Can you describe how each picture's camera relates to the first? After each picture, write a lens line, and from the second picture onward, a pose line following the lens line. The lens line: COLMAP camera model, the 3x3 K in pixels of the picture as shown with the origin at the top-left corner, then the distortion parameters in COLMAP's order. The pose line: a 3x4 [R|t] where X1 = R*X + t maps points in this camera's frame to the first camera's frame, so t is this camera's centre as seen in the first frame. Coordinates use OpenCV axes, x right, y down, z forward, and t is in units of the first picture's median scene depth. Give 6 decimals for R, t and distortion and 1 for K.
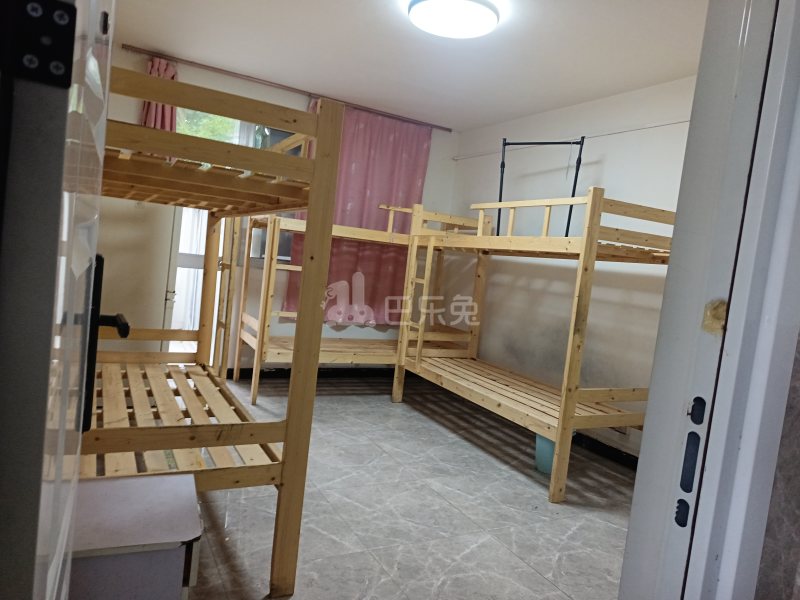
lens RADIAL K [[538.5, 0, 399.9], [0, 538.5, 290.4], [0, 0, 1]] dist [0.037780, -0.051435]
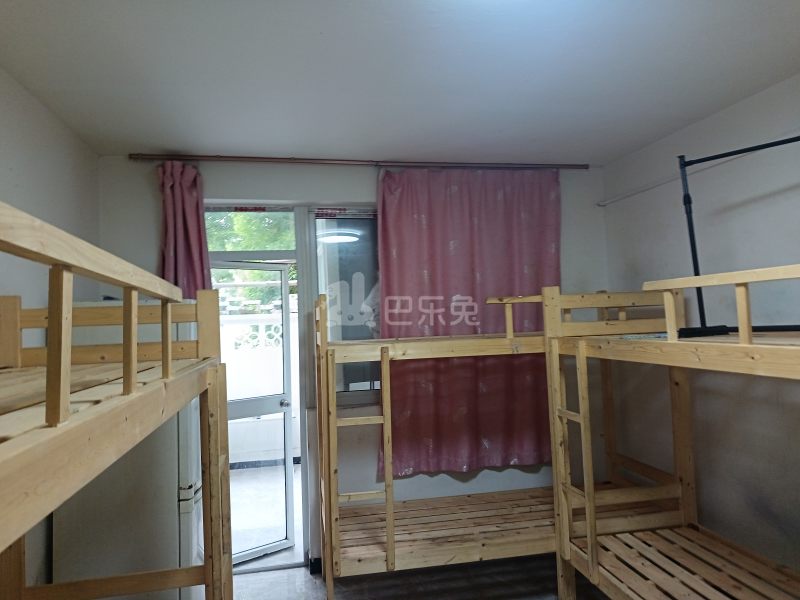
lens RADIAL K [[538.5, 0, 399.9], [0, 538.5, 290.4], [0, 0, 1]] dist [0.037780, -0.051435]
pose [[0.946118, -0.161292, -0.280795, 0.044748], [0.125865, 0.982113, -0.140045, -0.089846], [0.298361, 0.097156, 0.949495, 0.349572]]
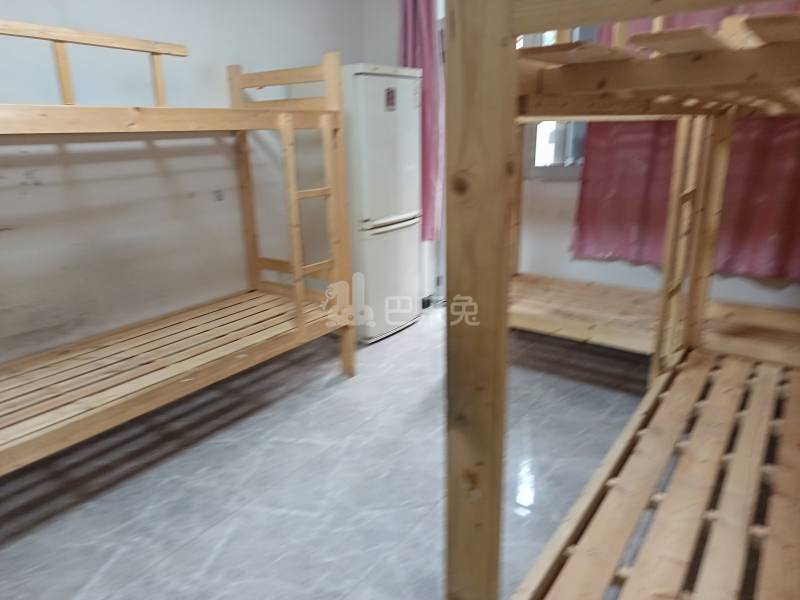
lens RADIAL K [[538.5, 0, 399.9], [0, 538.5, 290.4], [0, 0, 1]] dist [0.037780, -0.051435]
pose [[0.420813, 0.144546, -0.895557, 0.344707], [0.035262, 0.983871, 0.175370, -0.032208], [0.906462, -0.105377, 0.408929, 0.560350]]
